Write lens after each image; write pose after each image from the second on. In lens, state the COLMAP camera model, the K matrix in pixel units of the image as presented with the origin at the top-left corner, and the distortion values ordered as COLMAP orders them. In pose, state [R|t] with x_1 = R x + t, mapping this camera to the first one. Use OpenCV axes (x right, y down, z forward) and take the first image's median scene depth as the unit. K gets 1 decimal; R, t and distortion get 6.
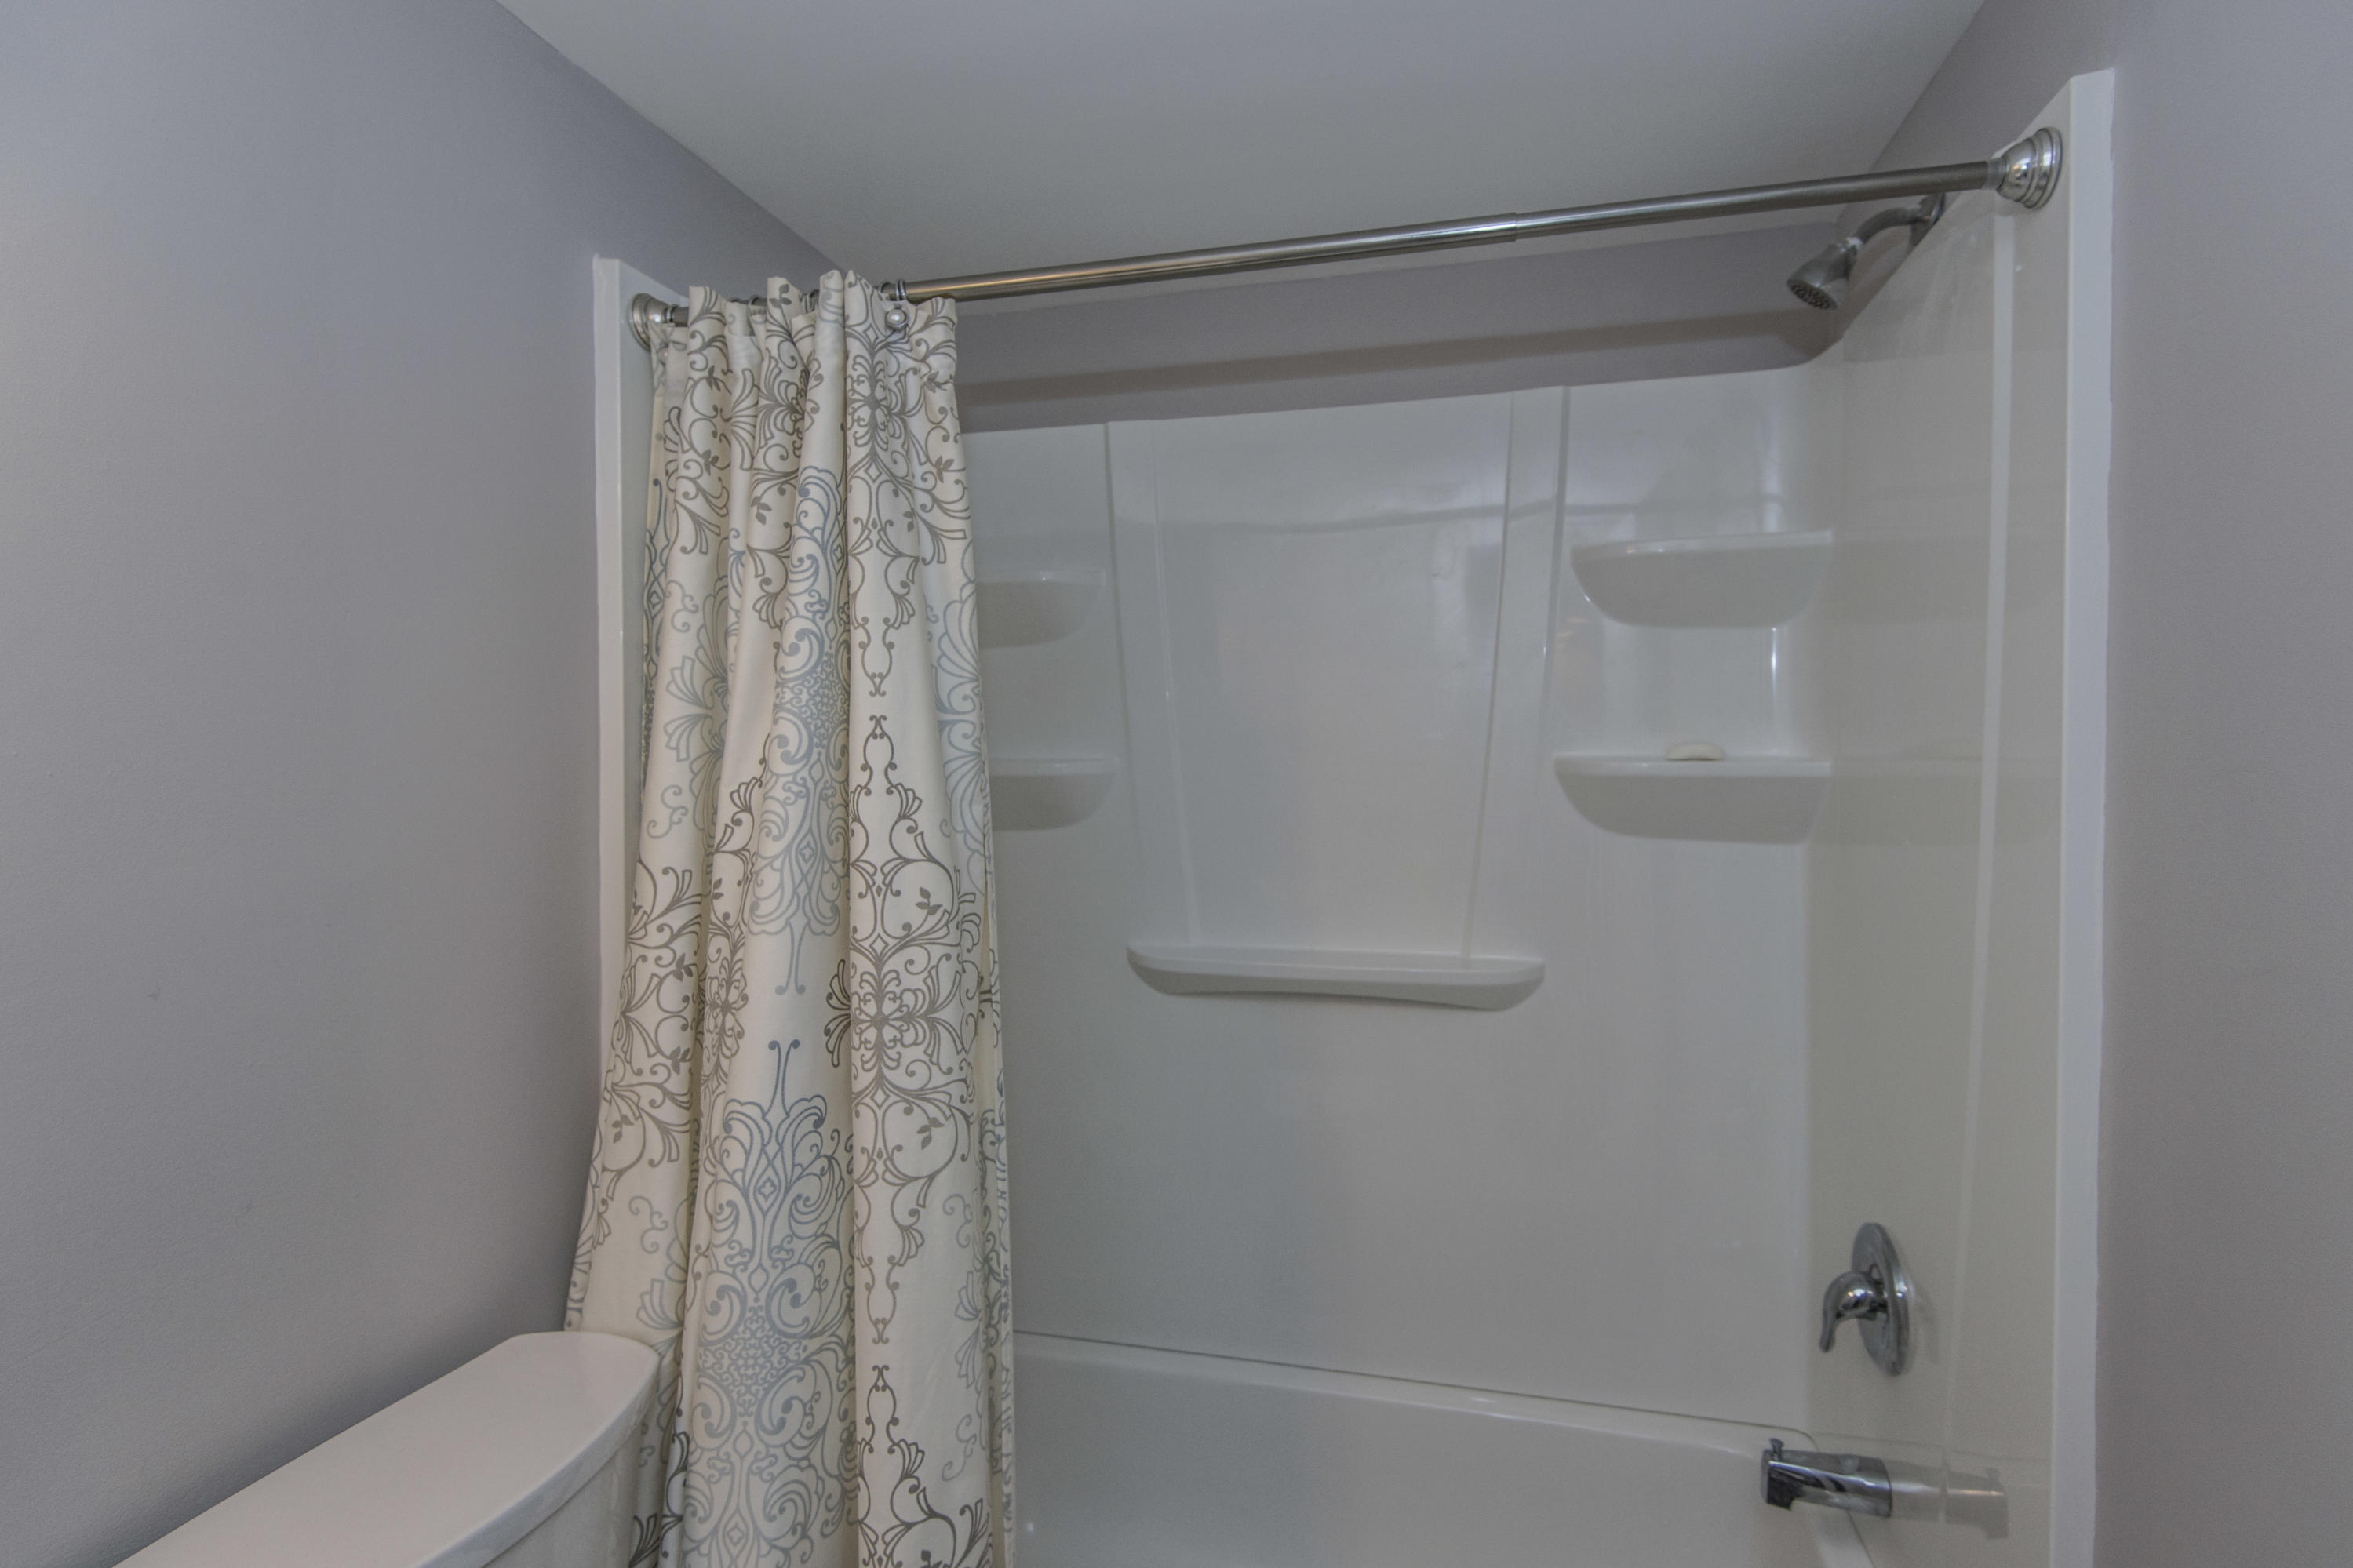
lens RADIAL K [[1083.6, 0, 1170.2], [0, 1083.6, 783.4], [0, 0, 1]] dist [0.020890, -0.009548]
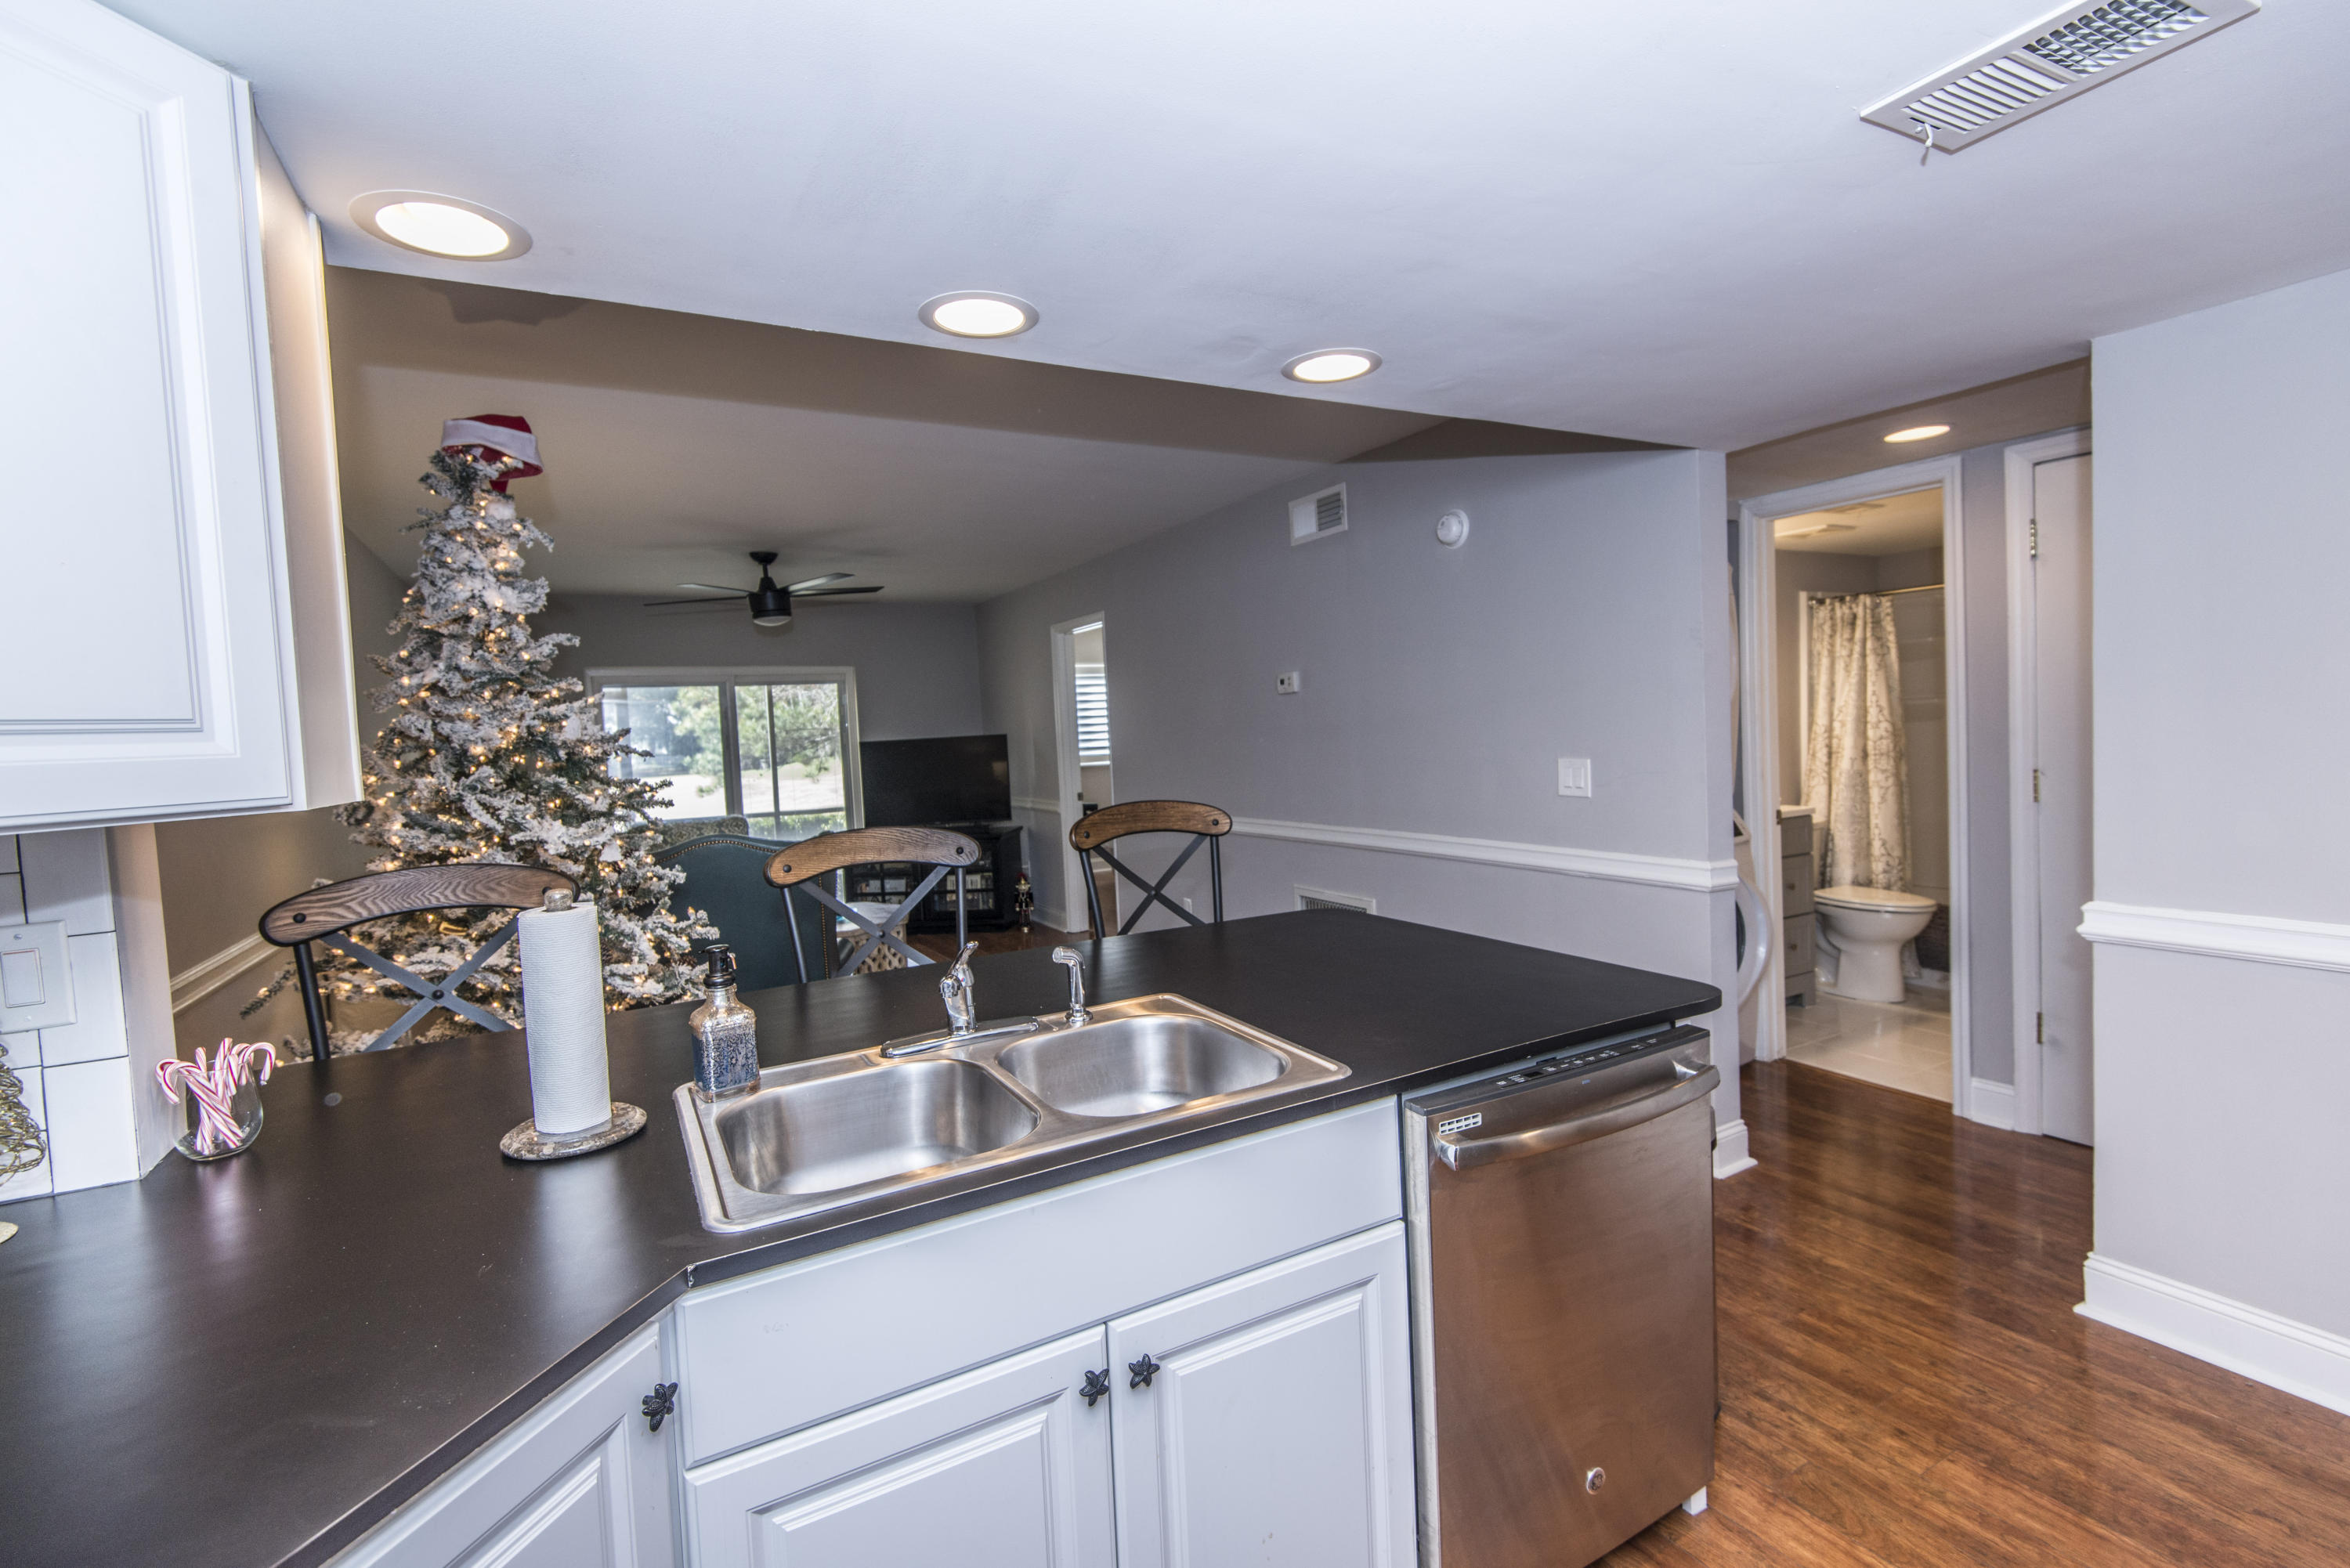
lens RADIAL K [[1082.2, 0, 1169.2], [0, 1082.2, 783.4], [0, 0, 1]] dist [0.020890, -0.009548]
pose [[0.703544, 0.012572, -0.710541, 0.922001], [0.029552, 0.998461, 0.046928, 0.023505], [0.710037, -0.054014, 0.702089, -4.400210]]
